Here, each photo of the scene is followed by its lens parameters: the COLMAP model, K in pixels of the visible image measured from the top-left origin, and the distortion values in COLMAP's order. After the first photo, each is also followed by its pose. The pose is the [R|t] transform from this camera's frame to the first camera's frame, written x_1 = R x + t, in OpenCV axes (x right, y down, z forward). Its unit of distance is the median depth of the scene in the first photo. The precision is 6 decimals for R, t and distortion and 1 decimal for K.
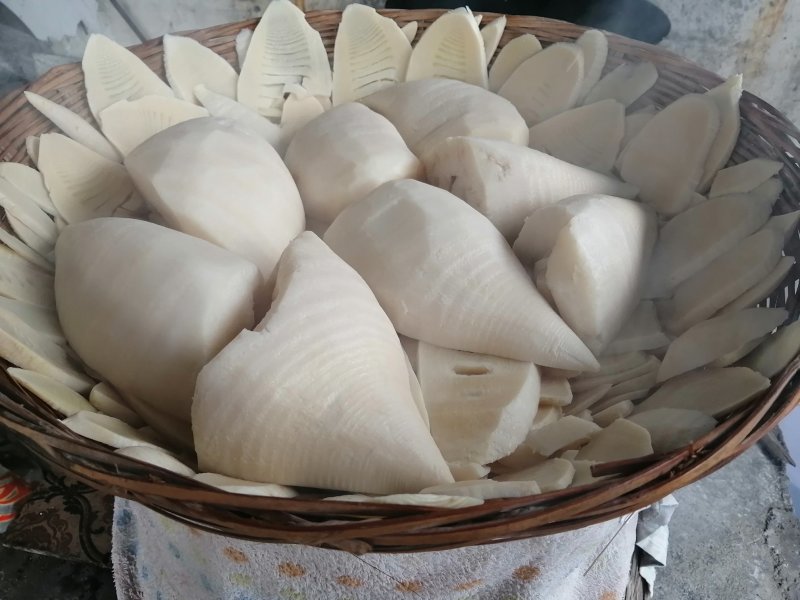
lens RADIAL K [[636.6, 0, 400.4], [0, 636.6, 300.3], [0, 0, 1]] dist [-0.044876, 0.024687]
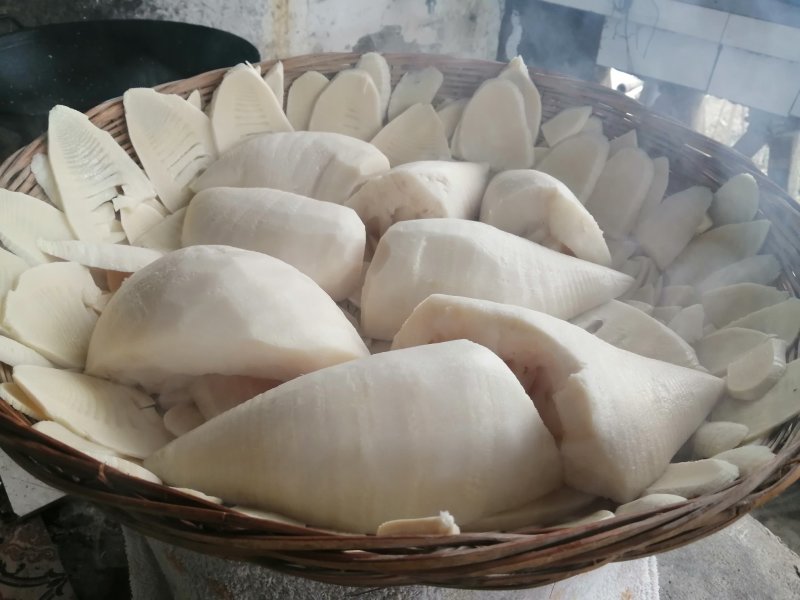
lens RADIAL K [[636.6, 0, 402.6], [0, 636.6, 305.7], [0, 0, 1]] dist [-0.044876, 0.024687]
pose [[0.625306, -0.466146, 0.625860, -0.525973], [0.474593, 0.863792, 0.169187, -0.185800], [-0.619479, 0.191235, 0.761364, 0.175564]]
